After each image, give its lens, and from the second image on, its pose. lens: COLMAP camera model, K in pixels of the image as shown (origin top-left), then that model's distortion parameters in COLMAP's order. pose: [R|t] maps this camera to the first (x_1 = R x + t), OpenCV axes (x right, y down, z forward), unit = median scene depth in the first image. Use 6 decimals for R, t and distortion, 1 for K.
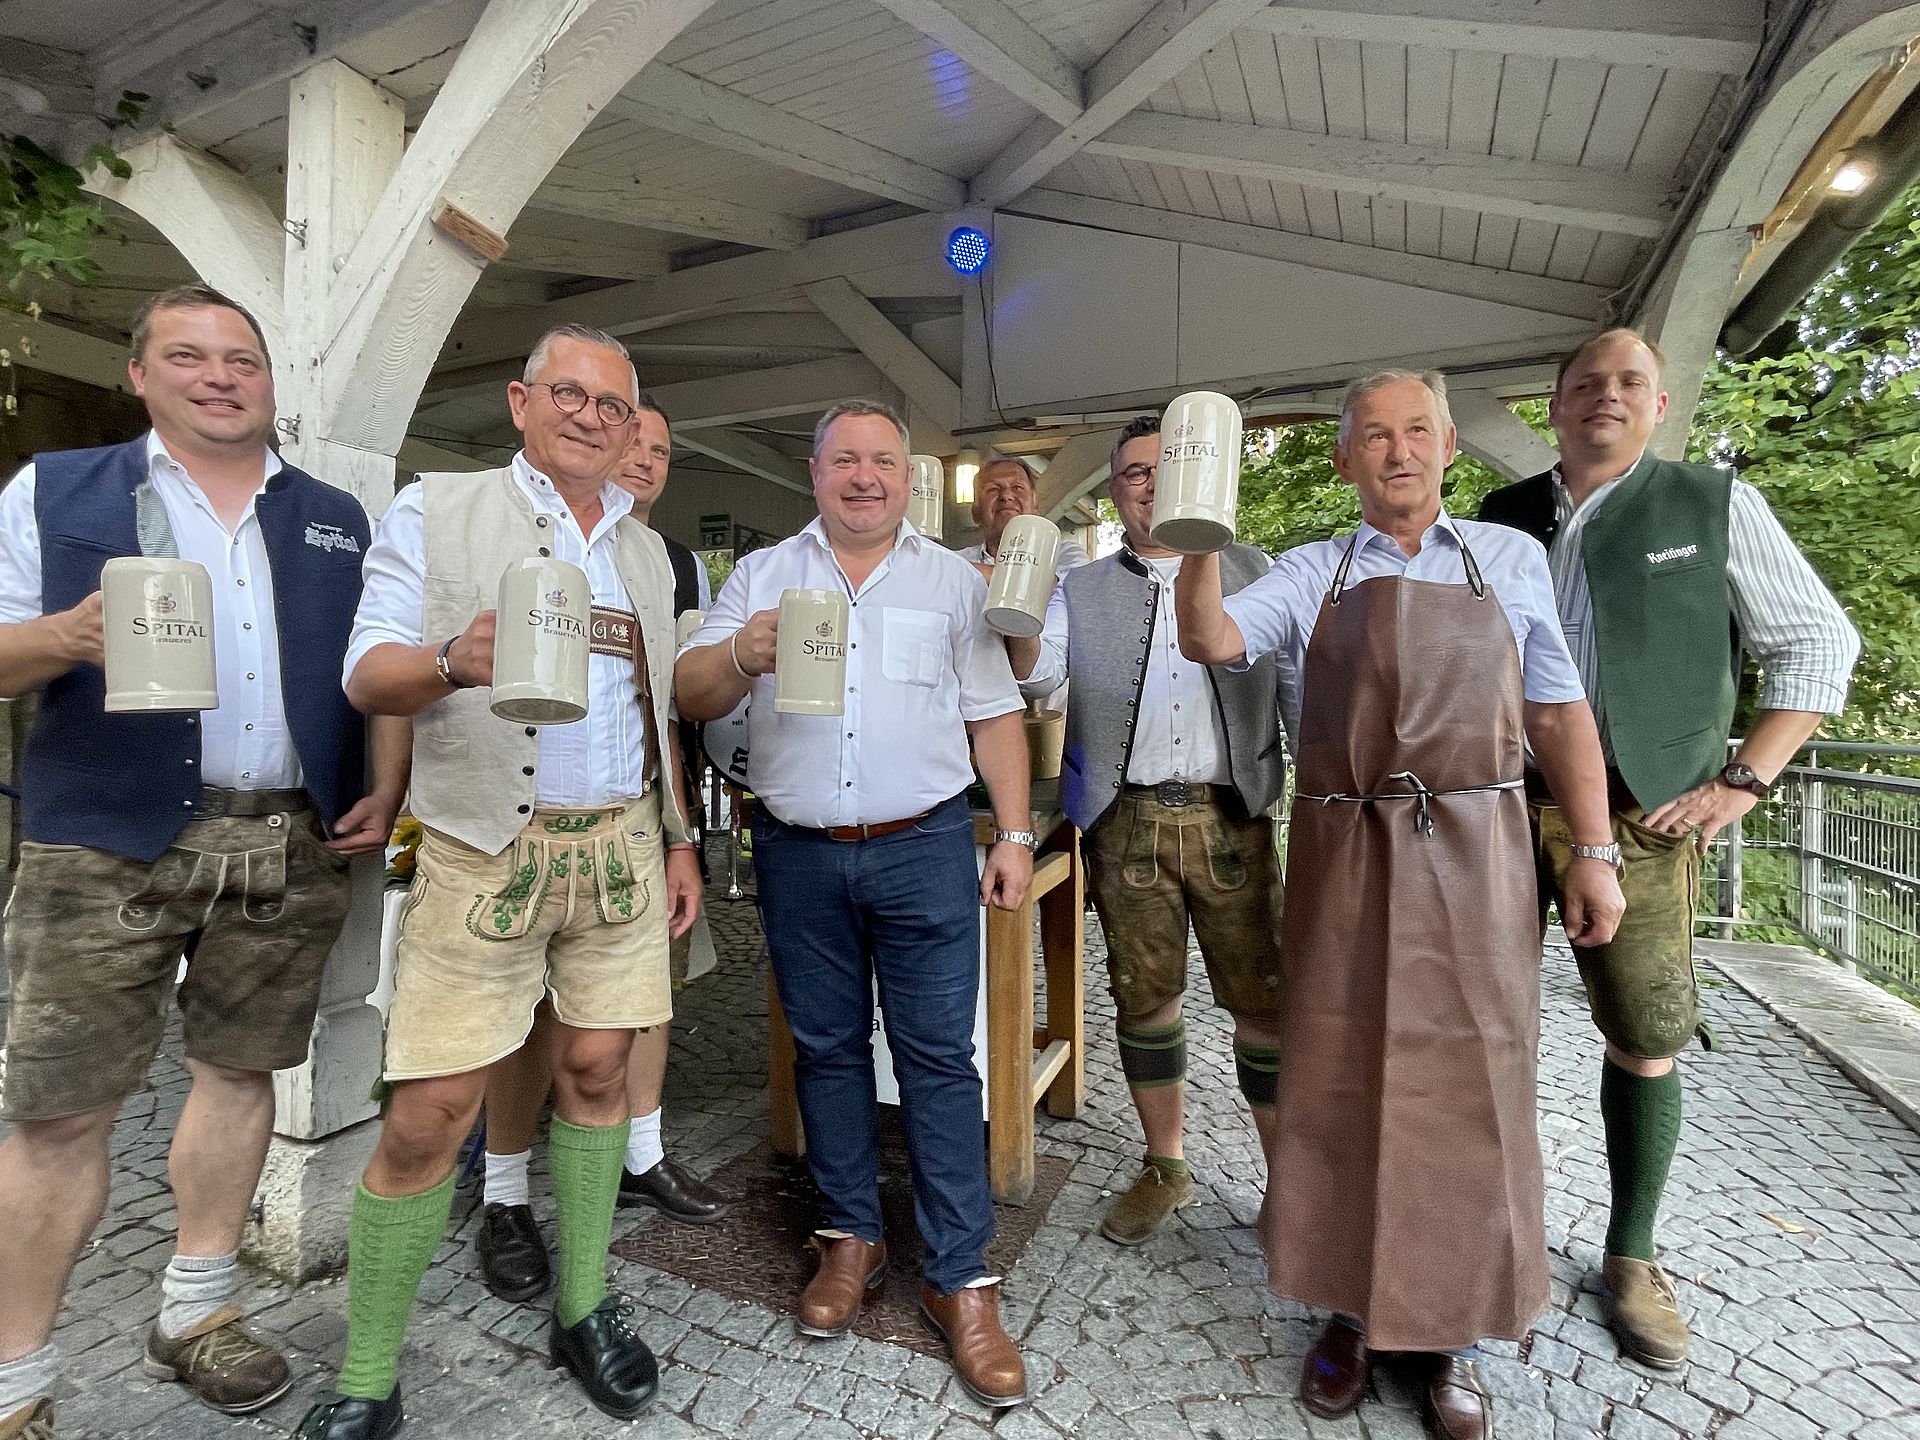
lens RADIAL K [[949.1, 0, 963.9], [0, 949.1, 721.1], [0, 0, 1]] dist [-0.004434, 0.000393]
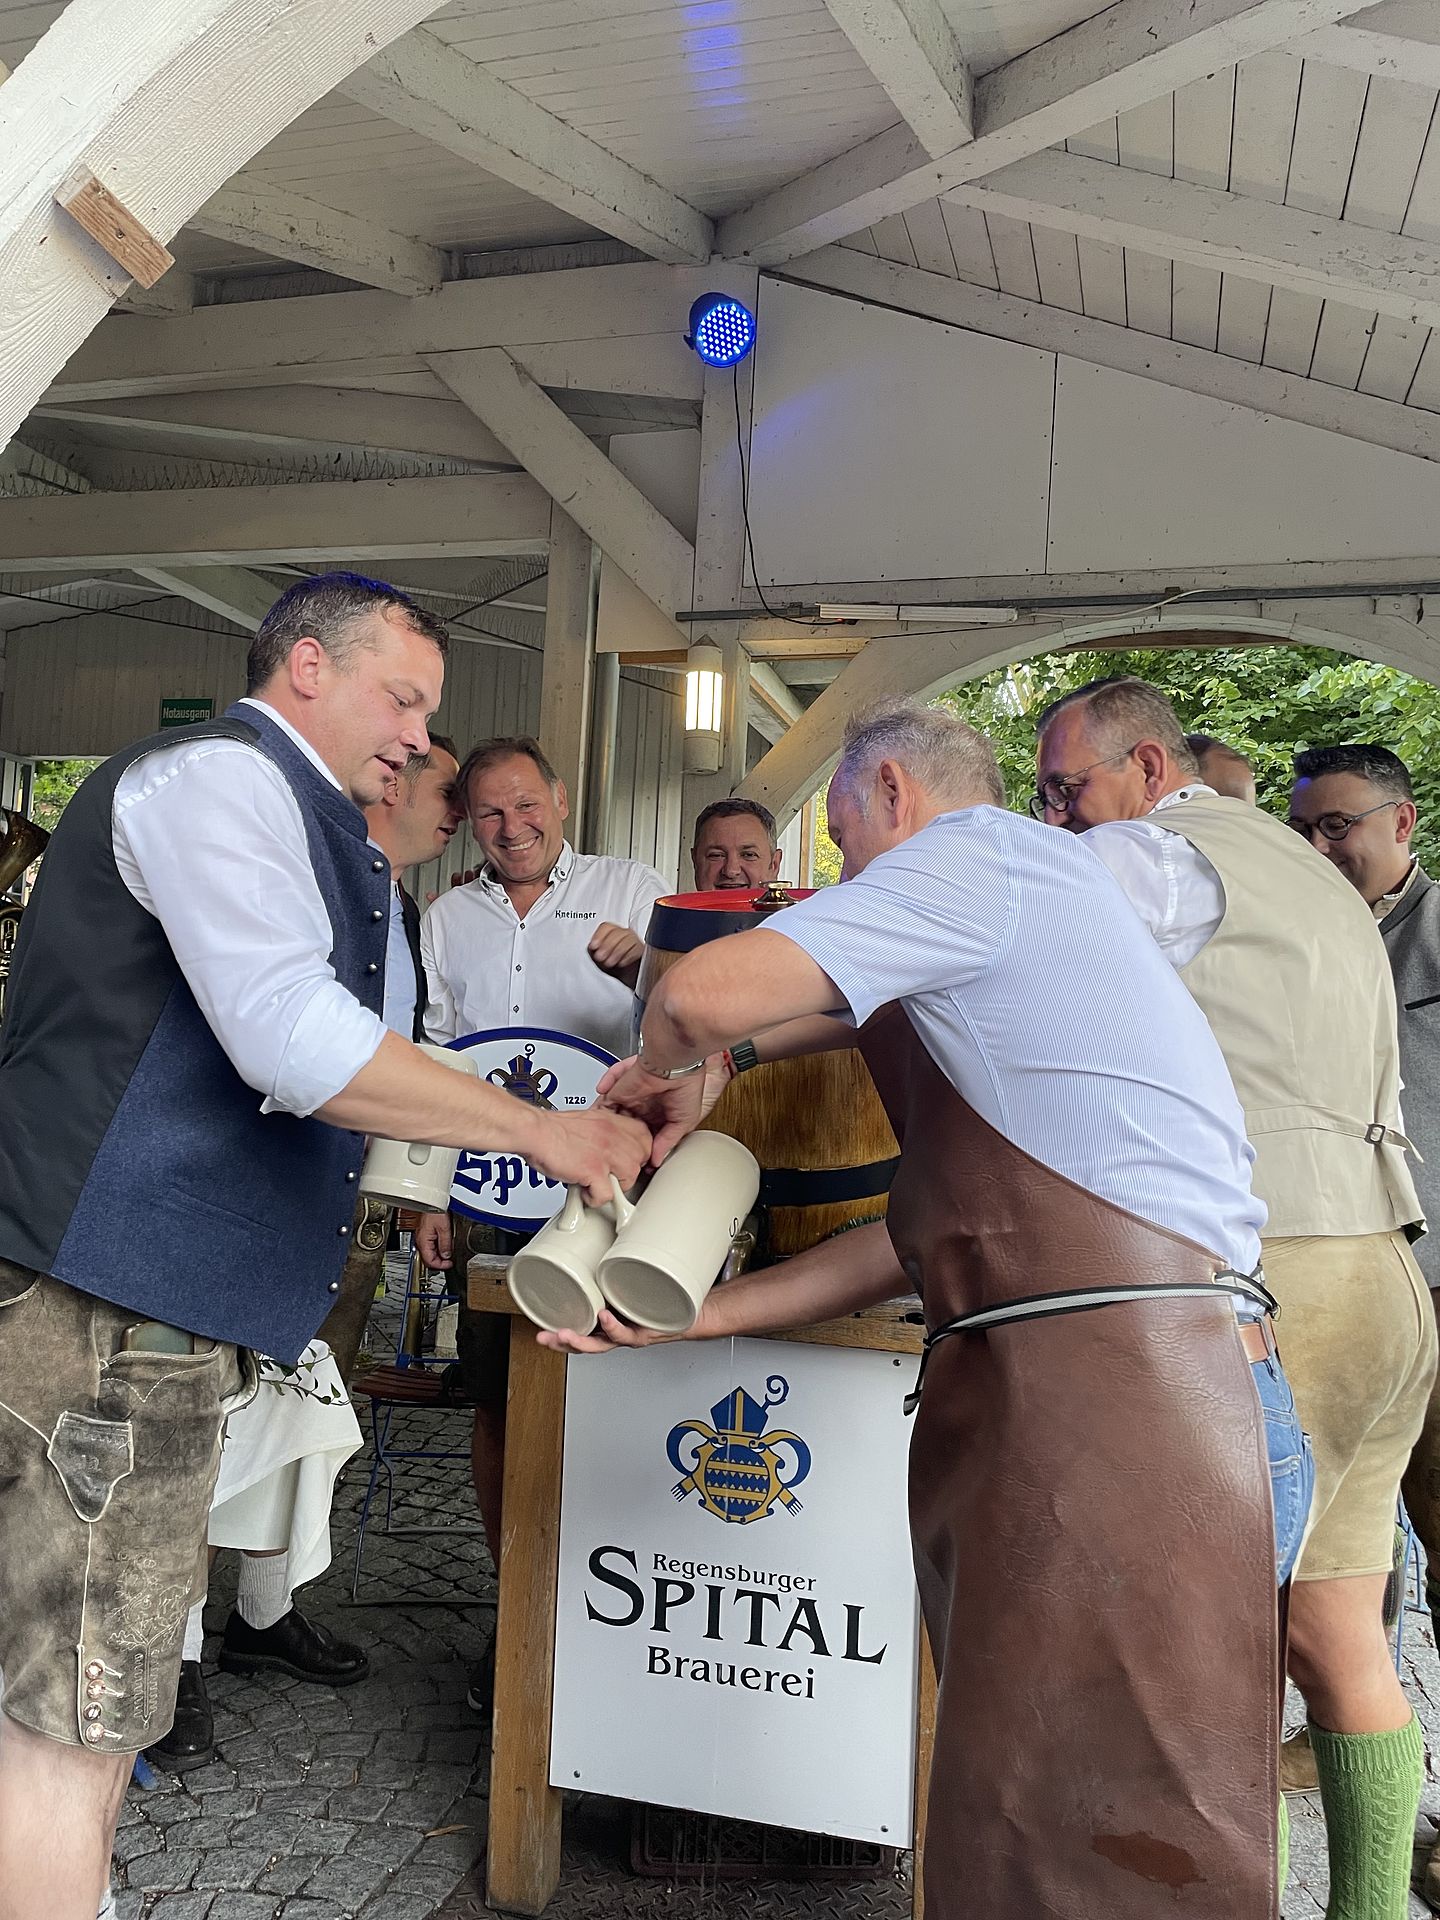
lens RADIAL K [[1489.8, 0, 719.2], [0, 1489.8, 958.7], [0, 0, 1]] dist [0.027570, -0.014318]
pose [[0.989778, 0.051597, 0.132953, -0.106799], [-0.044035, 0.997274, -0.059204, -0.026544], [-0.135645, 0.052744, 0.989353, 0.050390]]
